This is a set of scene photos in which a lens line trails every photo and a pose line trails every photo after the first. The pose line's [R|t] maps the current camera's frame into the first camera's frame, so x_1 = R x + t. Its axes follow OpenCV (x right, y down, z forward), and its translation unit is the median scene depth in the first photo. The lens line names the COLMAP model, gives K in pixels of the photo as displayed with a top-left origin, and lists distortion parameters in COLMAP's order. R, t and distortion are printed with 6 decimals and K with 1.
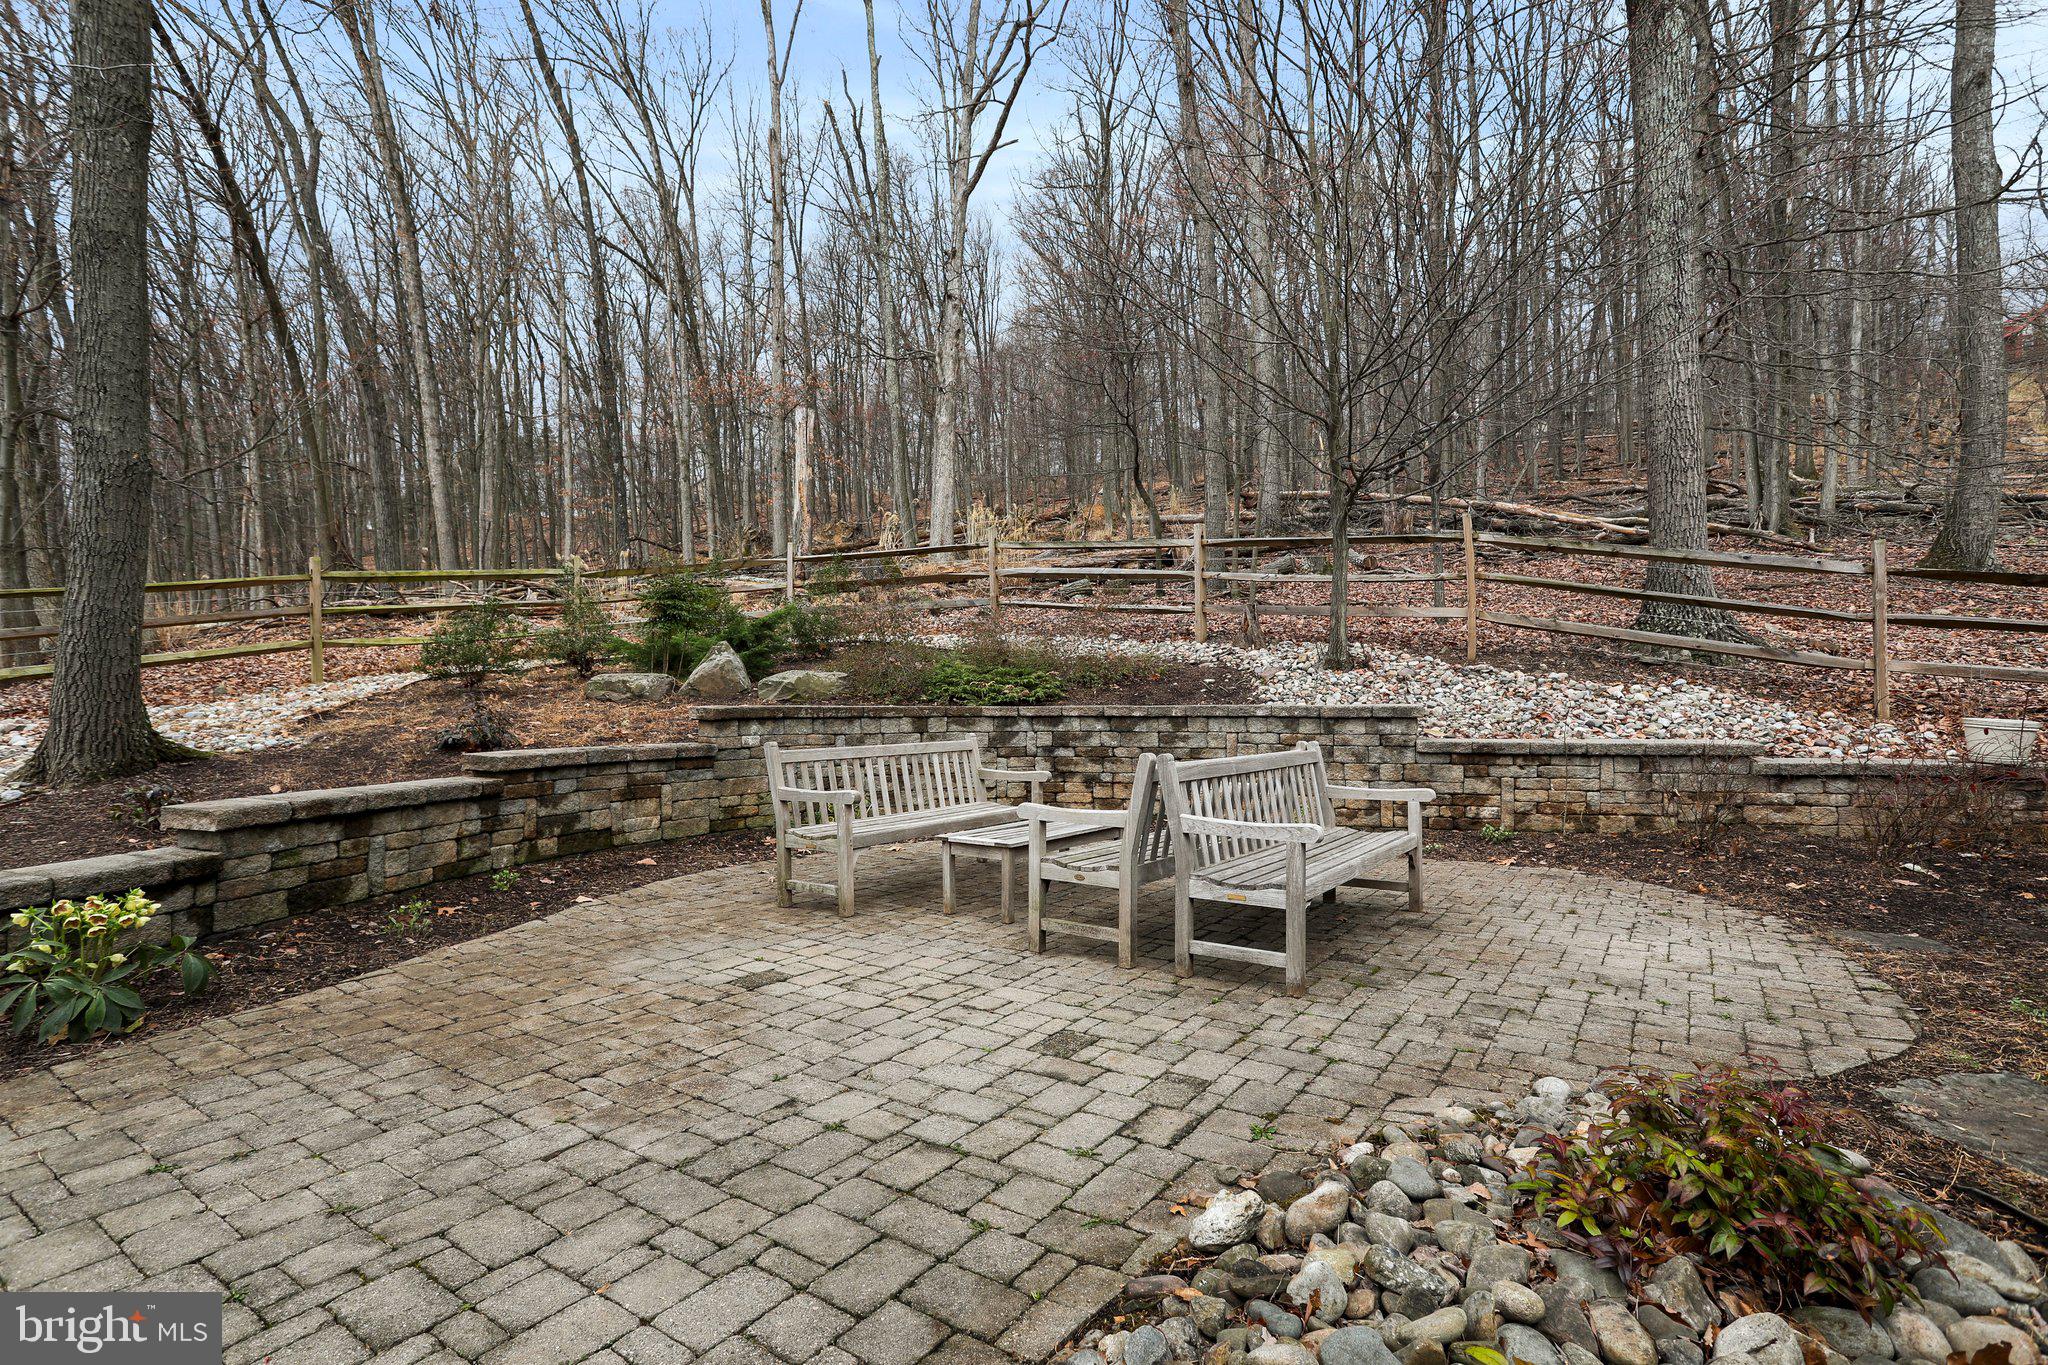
lens RADIAL K [[1005.2, 0, 1017.6], [0, 1005.2, 690.5], [0, 0, 1]] dist [-0.045594, 0.034209]
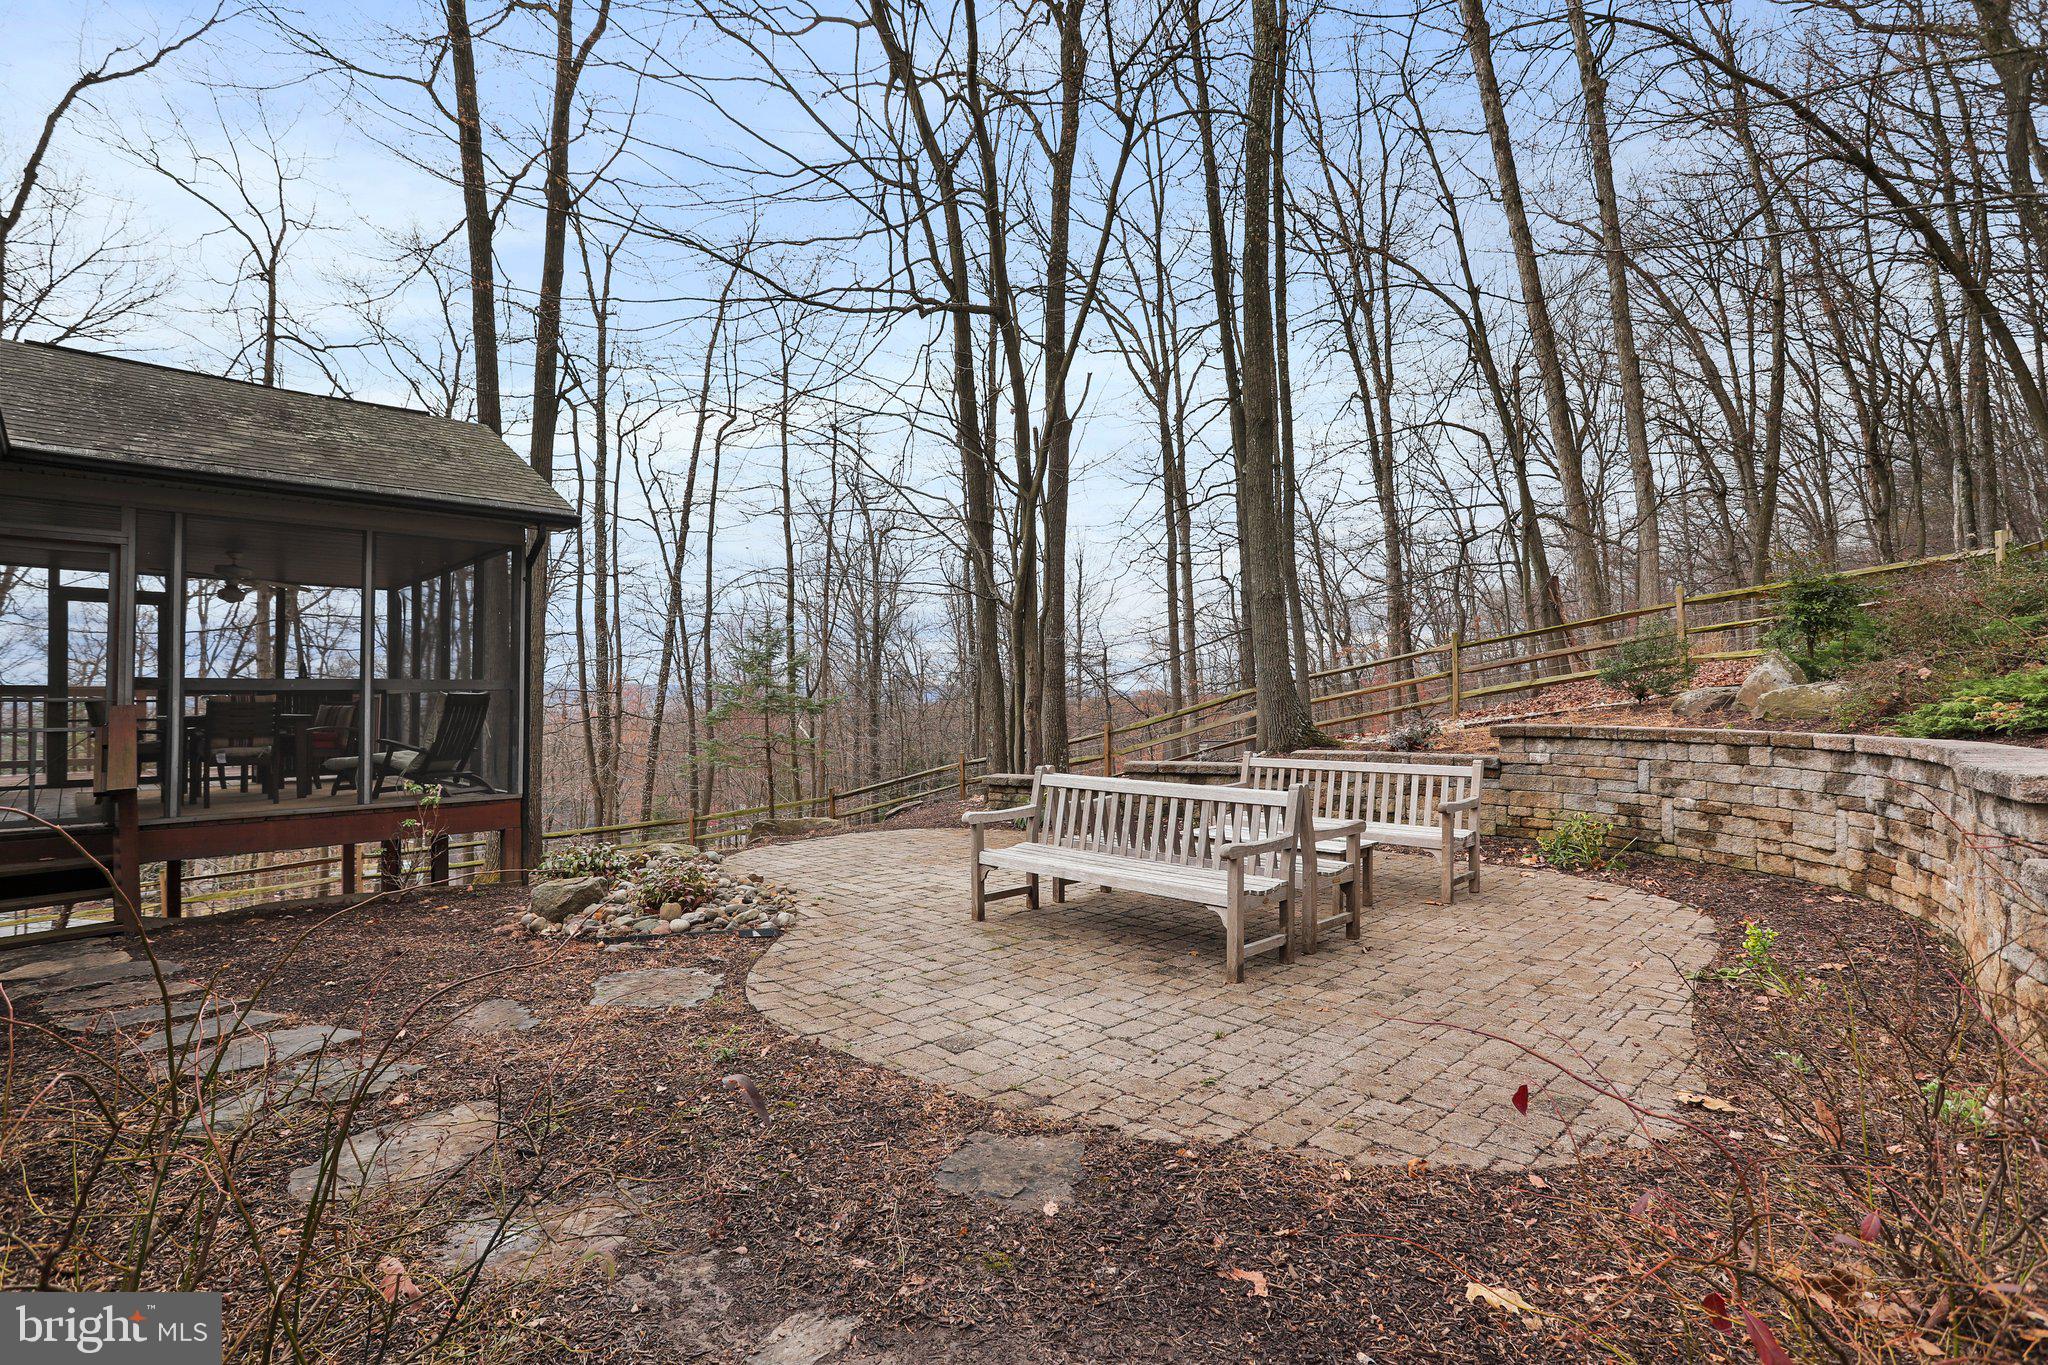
lens RADIAL K [[1005.2, 0, 1017.6], [0, 1005.2, 690.5], [0, 0, 1]] dist [-0.045594, 0.034209]
pose [[-0.145952, -0.003392, -0.989286, 0.811111], [0.011605, 0.999919, -0.005141, -0.020721], [0.989224, -0.012231, -0.145901, 0.580002]]
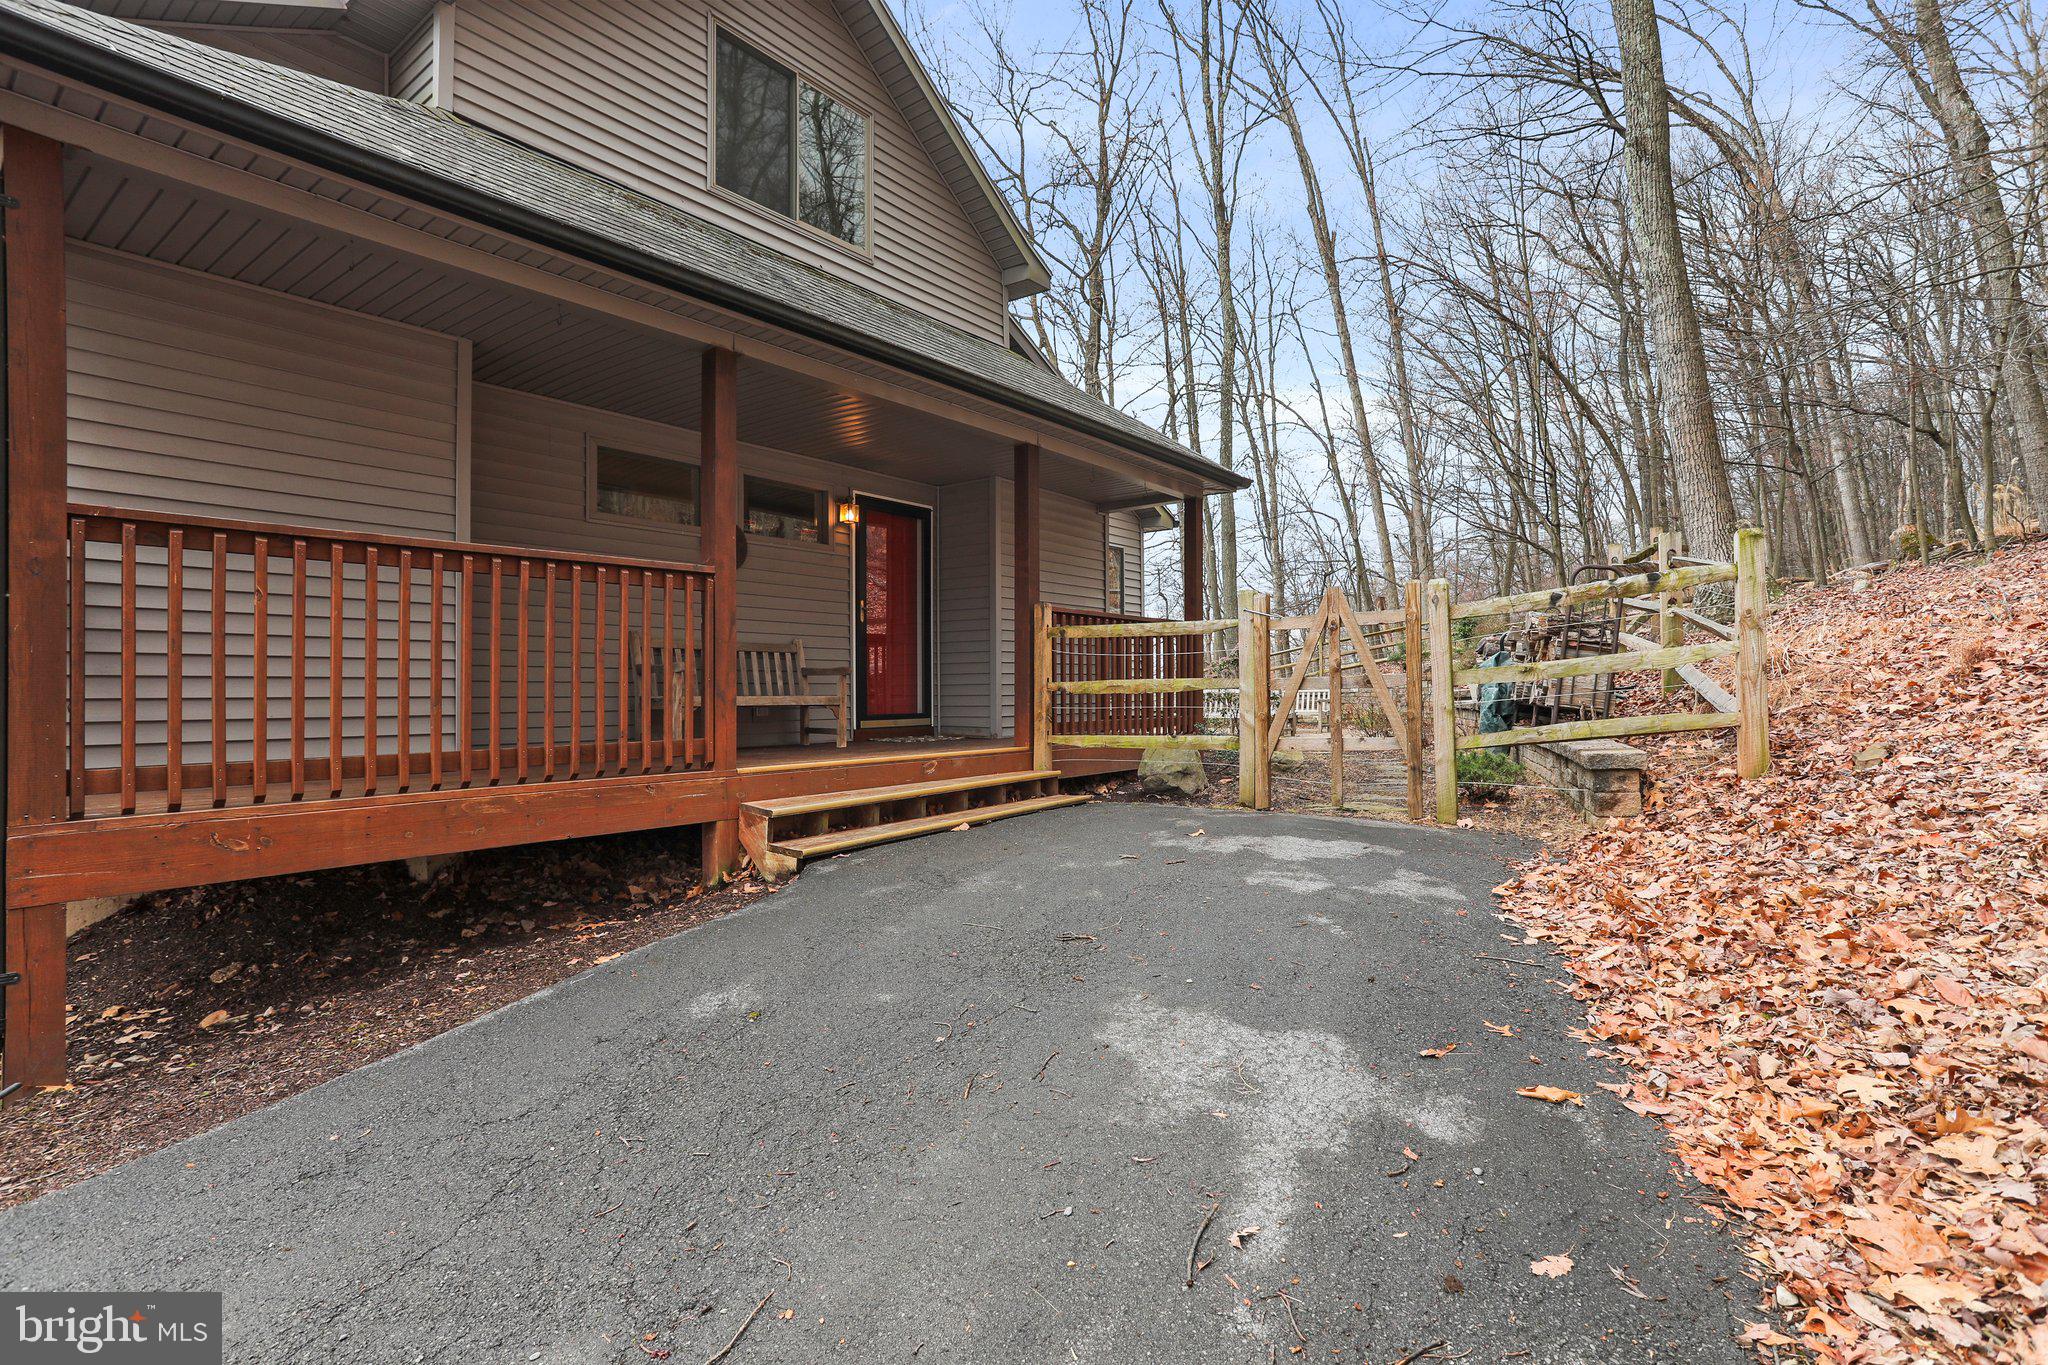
lens RADIAL K [[1005.2, 0, 1017.6], [0, 1005.2, 690.5], [0, 0, 1]] dist [-0.045594, 0.034209]
pose [[-0.023063, 0.010045, -0.999684, 2.219990], [0.021568, 0.999722, 0.009547, 0.005331], [0.999501, -0.021341, -0.023273, 0.176872]]
